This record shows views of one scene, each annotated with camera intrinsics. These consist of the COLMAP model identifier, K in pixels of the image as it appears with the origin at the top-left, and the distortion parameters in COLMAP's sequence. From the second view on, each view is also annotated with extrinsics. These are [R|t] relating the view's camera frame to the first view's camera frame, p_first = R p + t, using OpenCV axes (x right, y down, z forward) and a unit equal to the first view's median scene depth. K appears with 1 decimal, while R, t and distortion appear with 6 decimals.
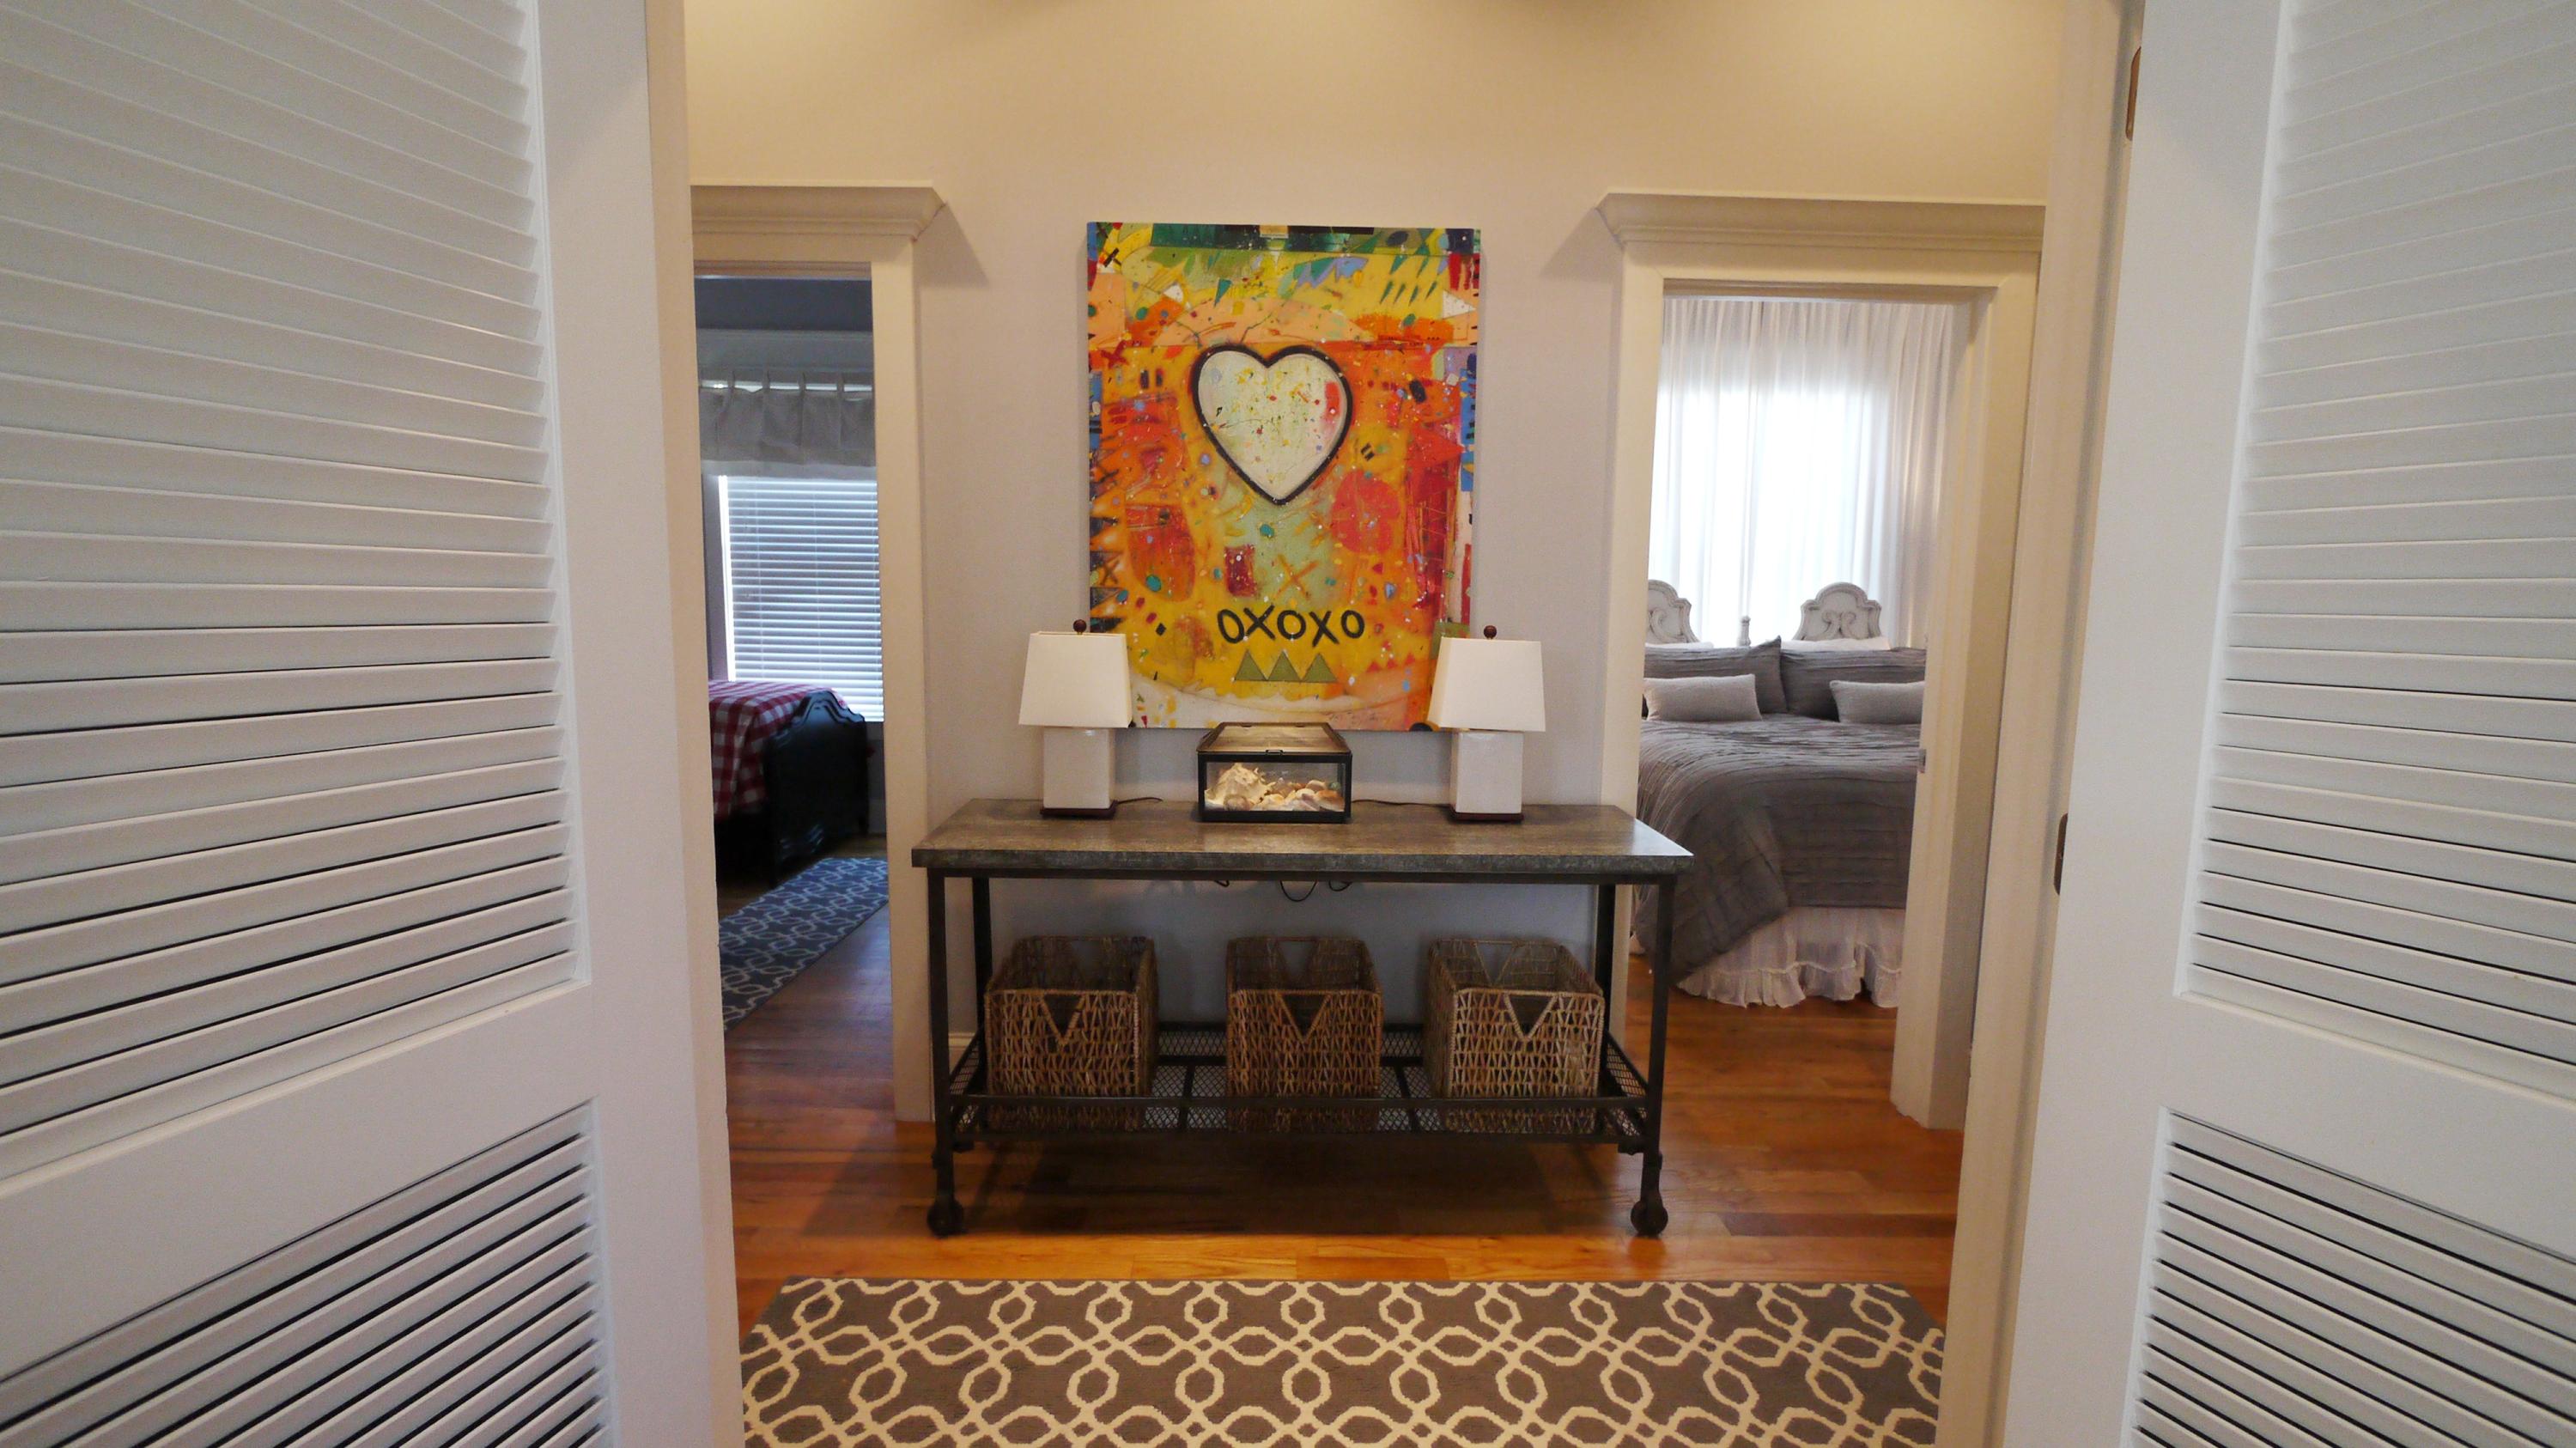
lens RADIAL K [[1067.1, 0, 1283.0], [0, 1067.1, 714.9], [0, 0, 1]] dist [-0.001960, -0.001349]
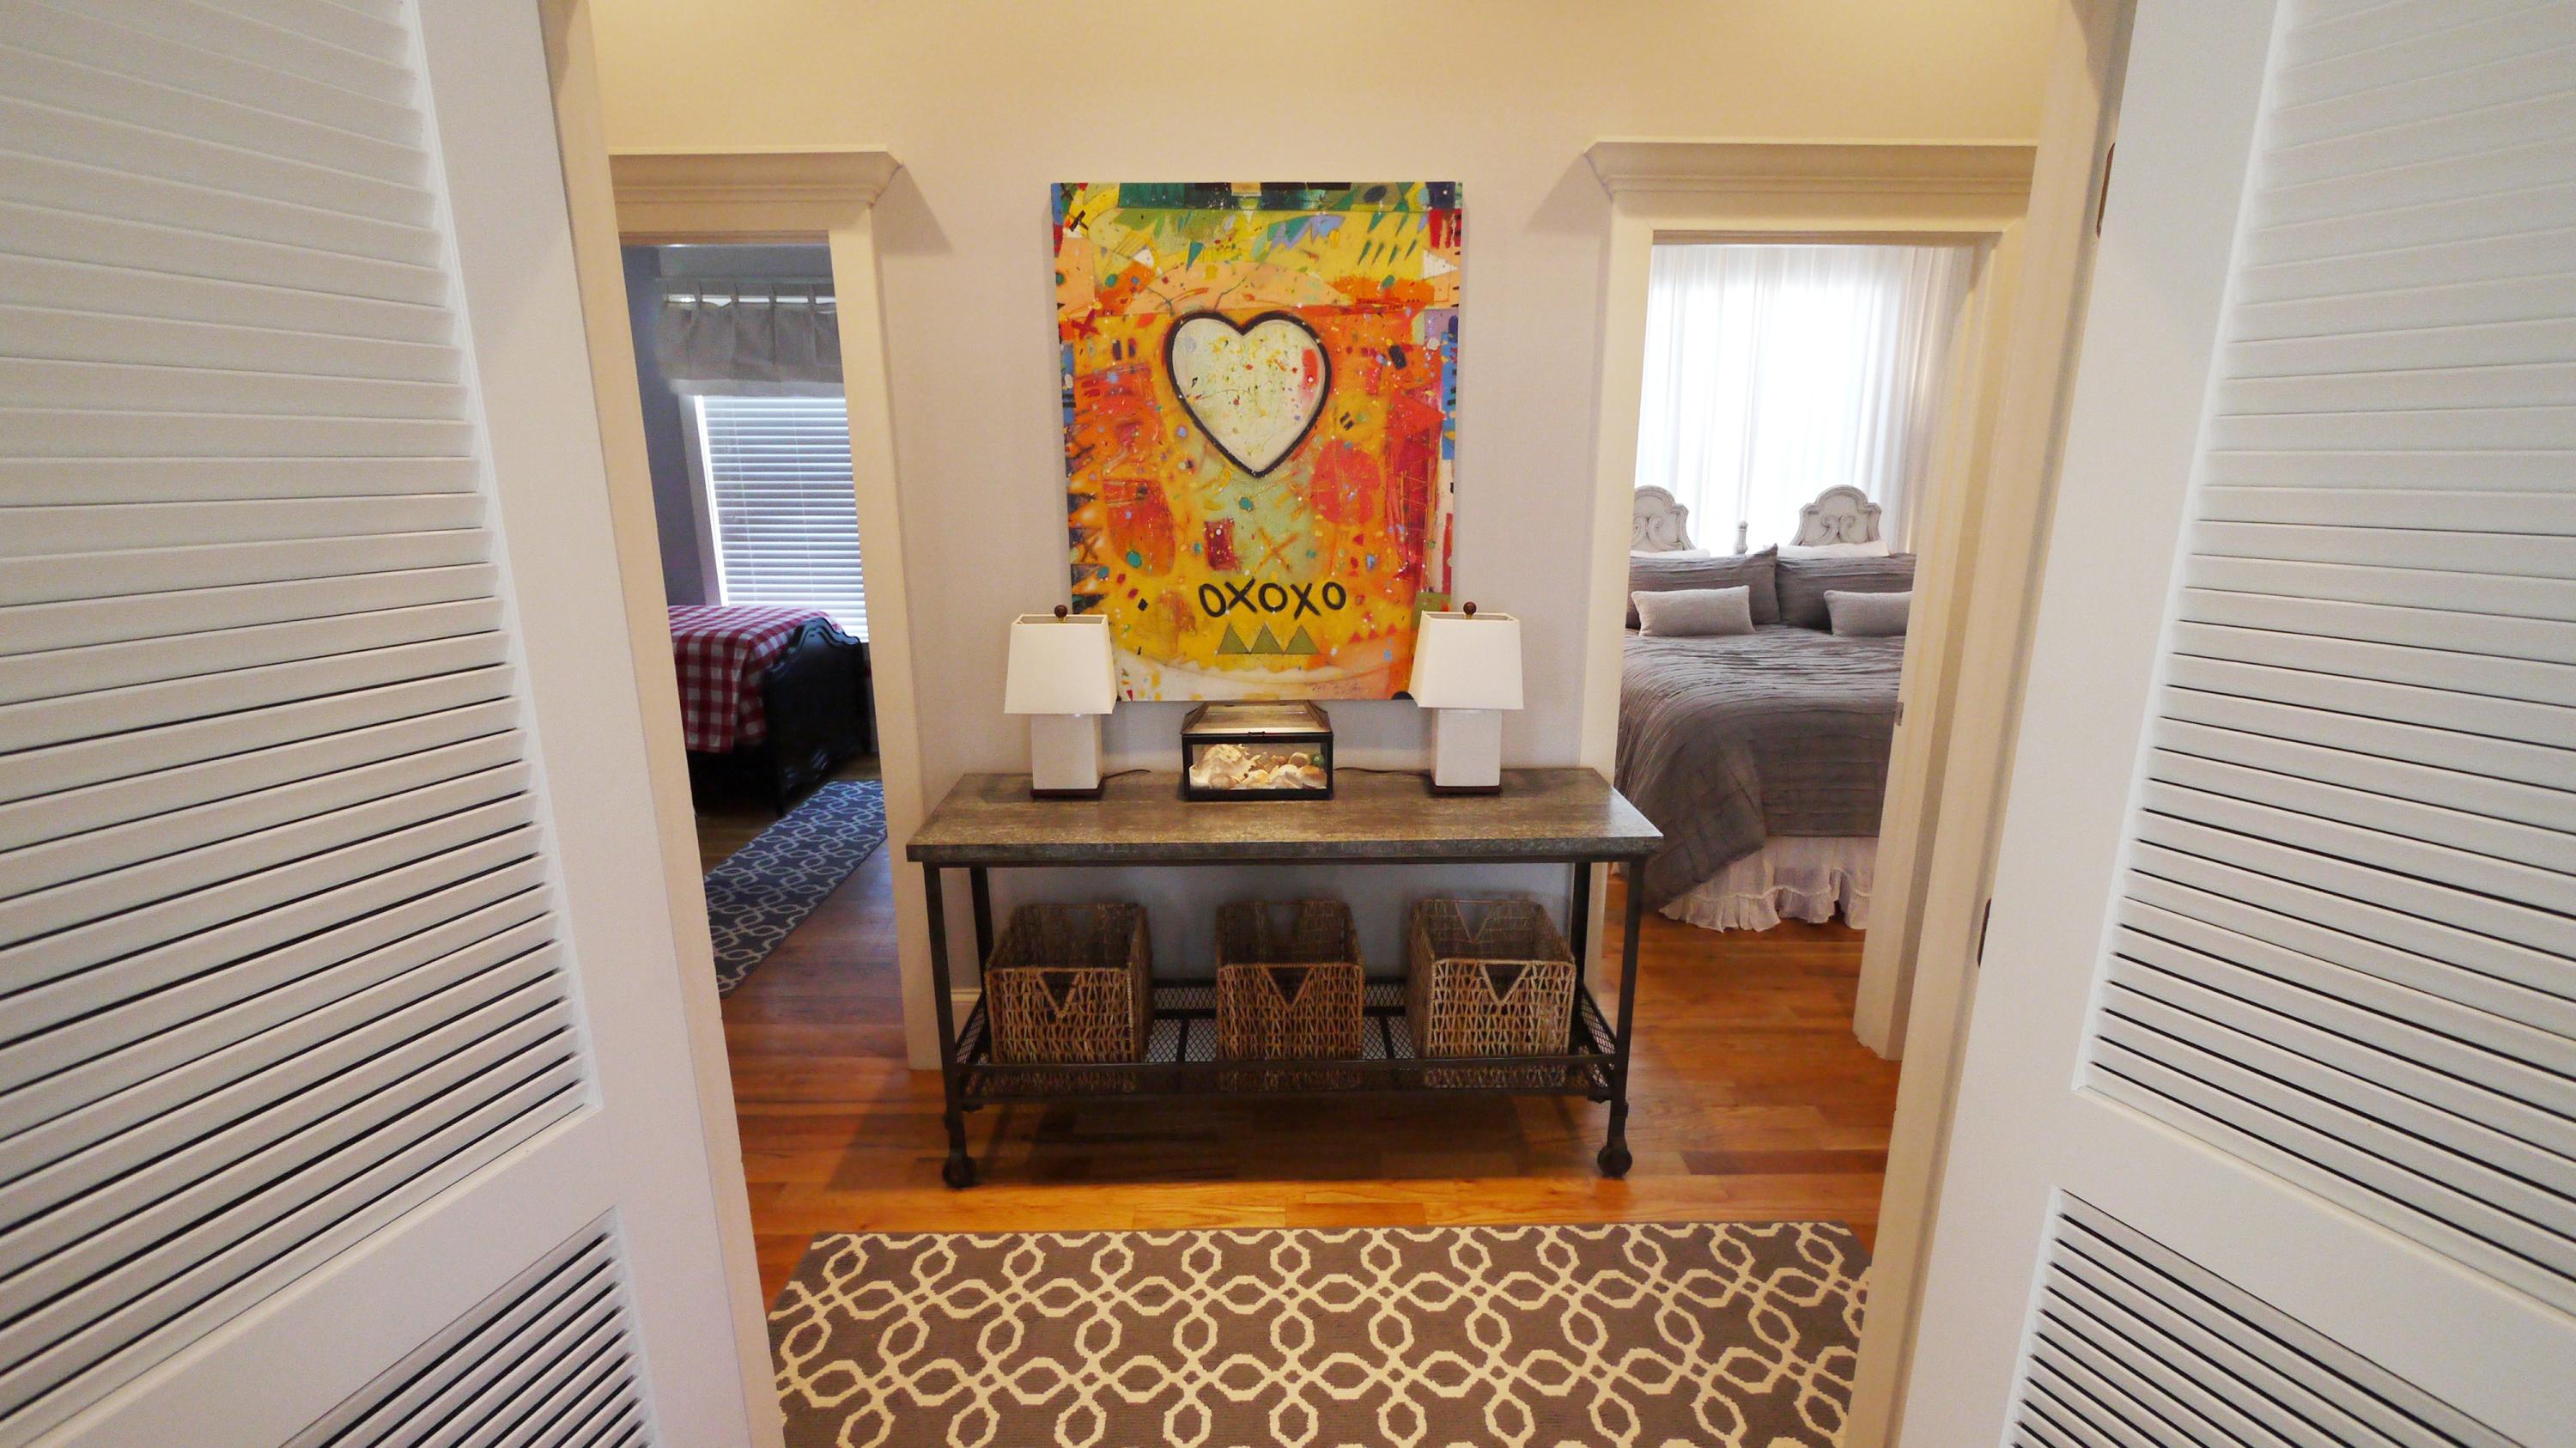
lens RADIAL K [[1067.1, 0, 1282.9], [0, 1067.1, 718.6], [0, 0, 1]] dist [-0.001960, -0.001349]
pose [[0.999844, -0.017118, -0.004346, 0.020223], [0.017528, 0.991944, 0.125461, -0.100386], [0.002164, -0.125518, 0.992089, -0.008520]]
